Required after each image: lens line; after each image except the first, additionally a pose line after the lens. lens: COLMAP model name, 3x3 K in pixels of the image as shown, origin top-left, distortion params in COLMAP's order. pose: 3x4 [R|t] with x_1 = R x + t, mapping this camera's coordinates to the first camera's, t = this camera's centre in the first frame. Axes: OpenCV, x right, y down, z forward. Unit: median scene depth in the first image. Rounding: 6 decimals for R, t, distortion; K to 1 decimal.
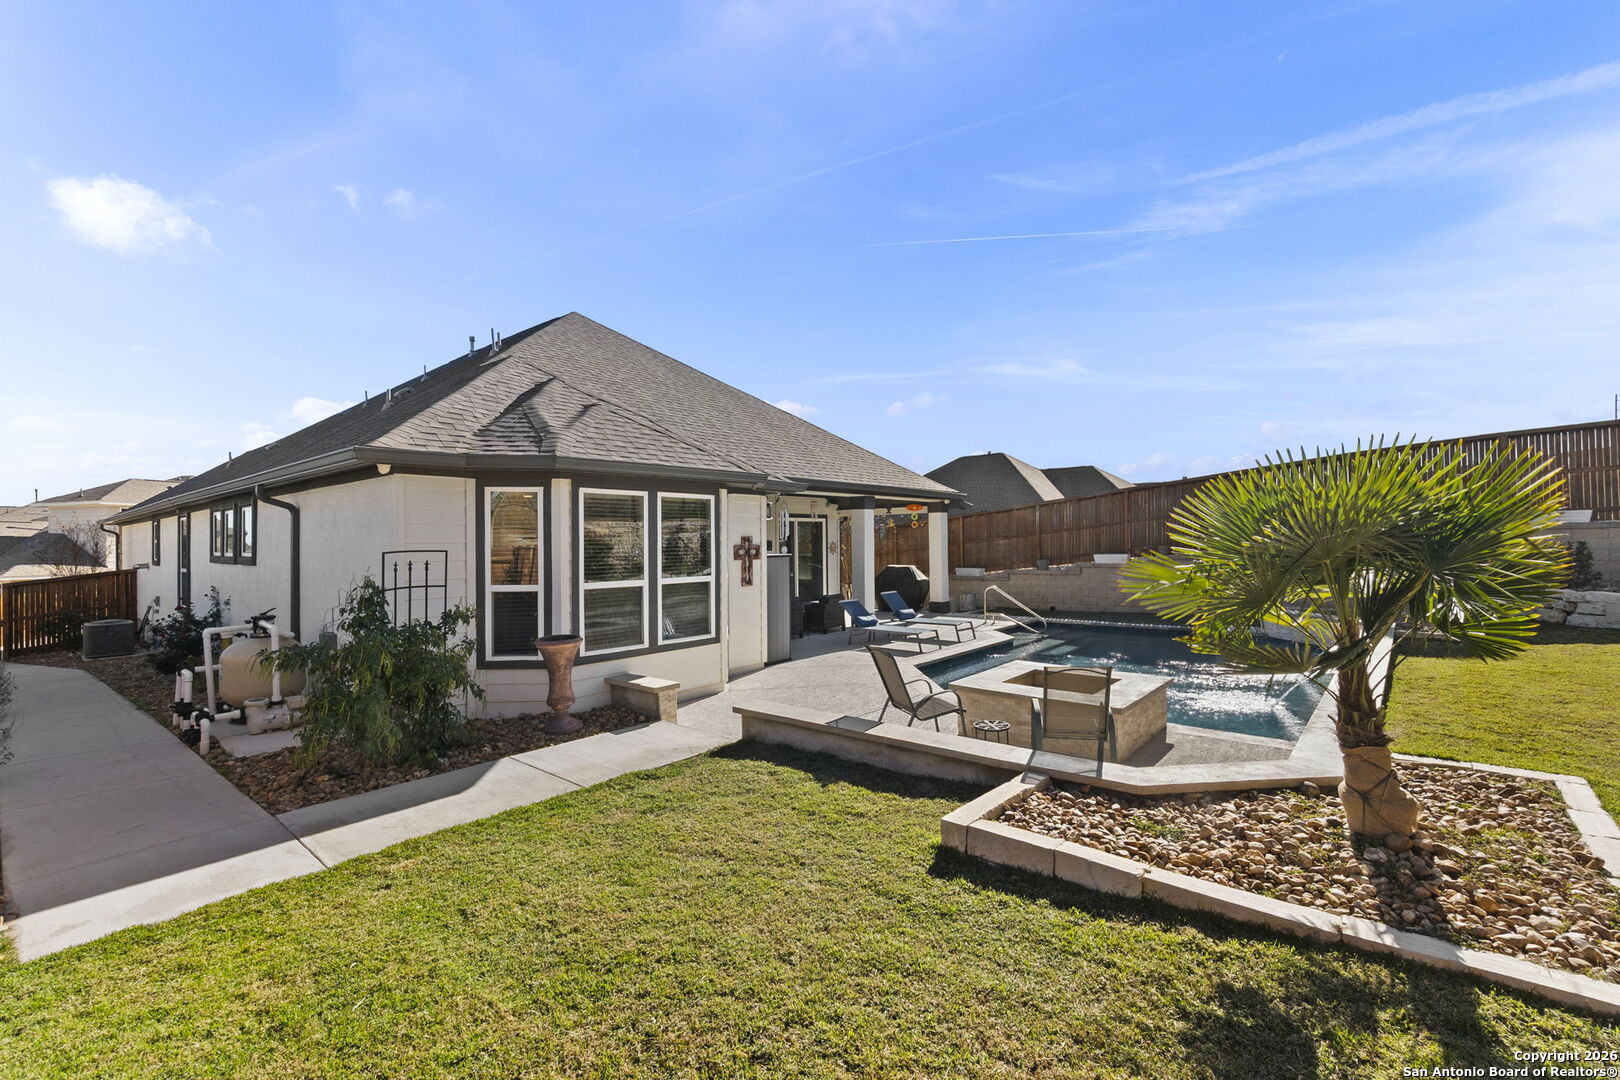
lens RADIAL K [[679.8, 0, 822.0], [0, 679.8, 532.1], [0, 0, 1]] dist [-0.002163, -0.000147]
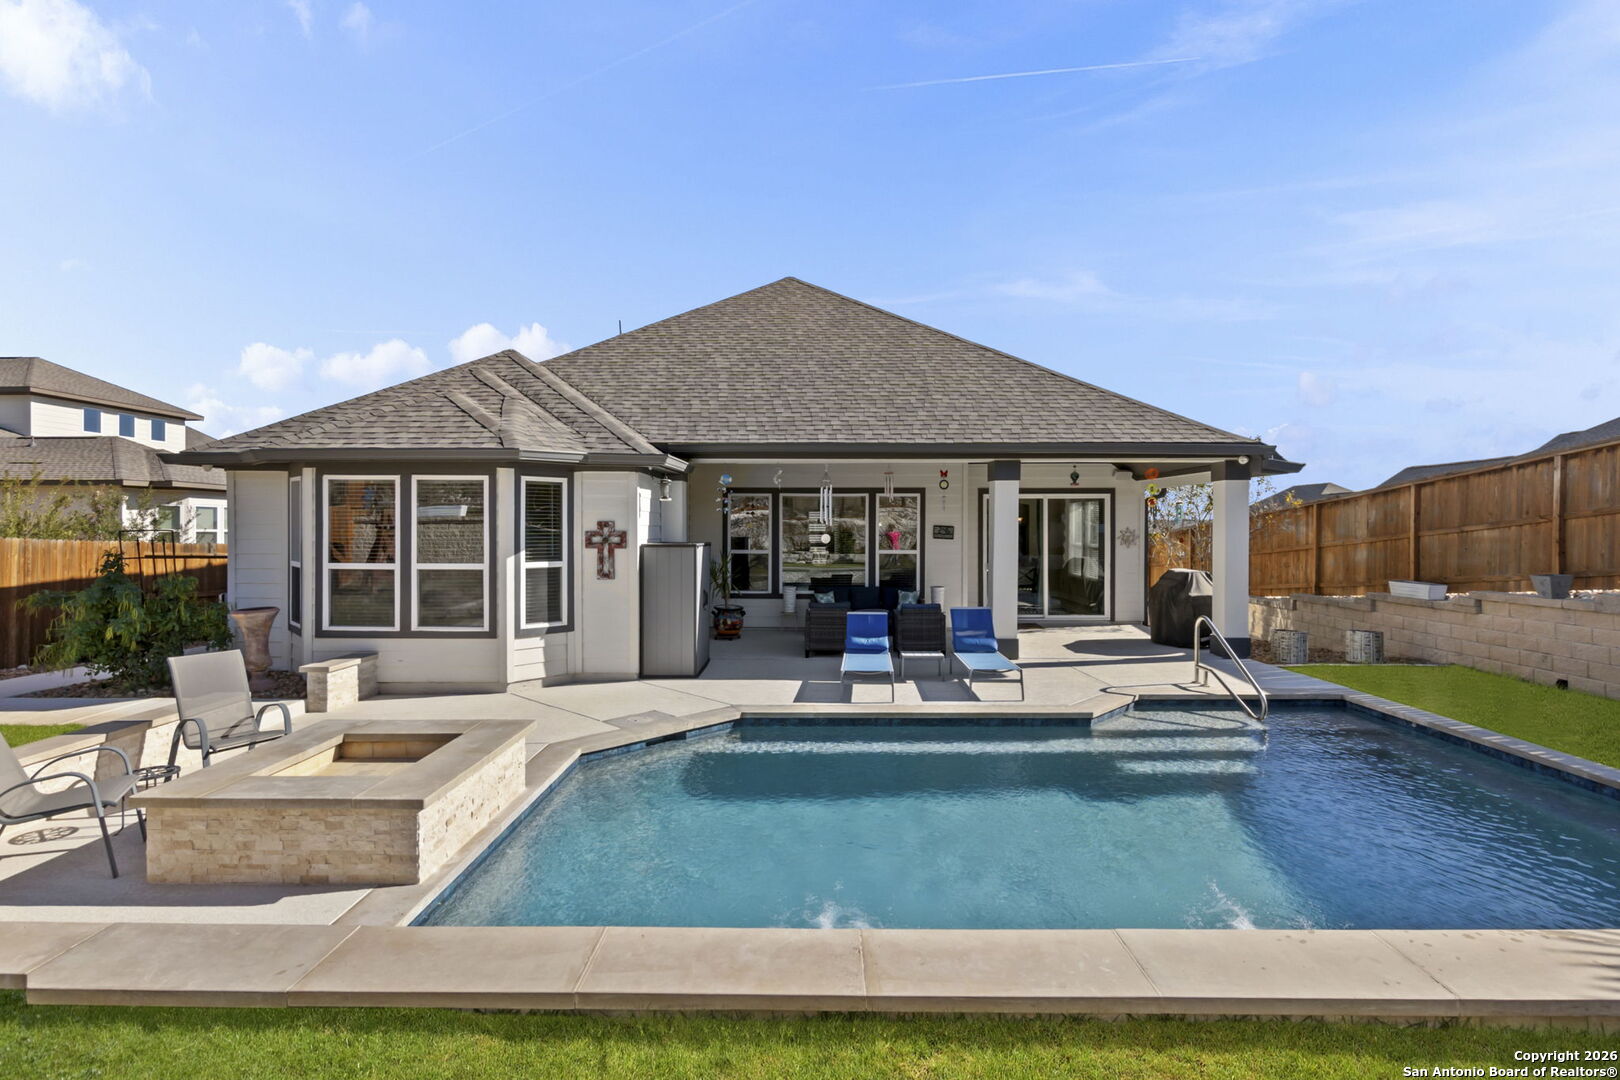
lens RADIAL K [[679.8, 0, 812.1], [0, 679.8, 537.7], [0, 0, 1]] dist [-0.002163, -0.000147]
pose [[0.619634, 0.022902, -0.784557, 0.716510], [0.002734, 0.999505, 0.031335, 0.001533], [0.784886, -0.021561, 0.619265, 0.681161]]
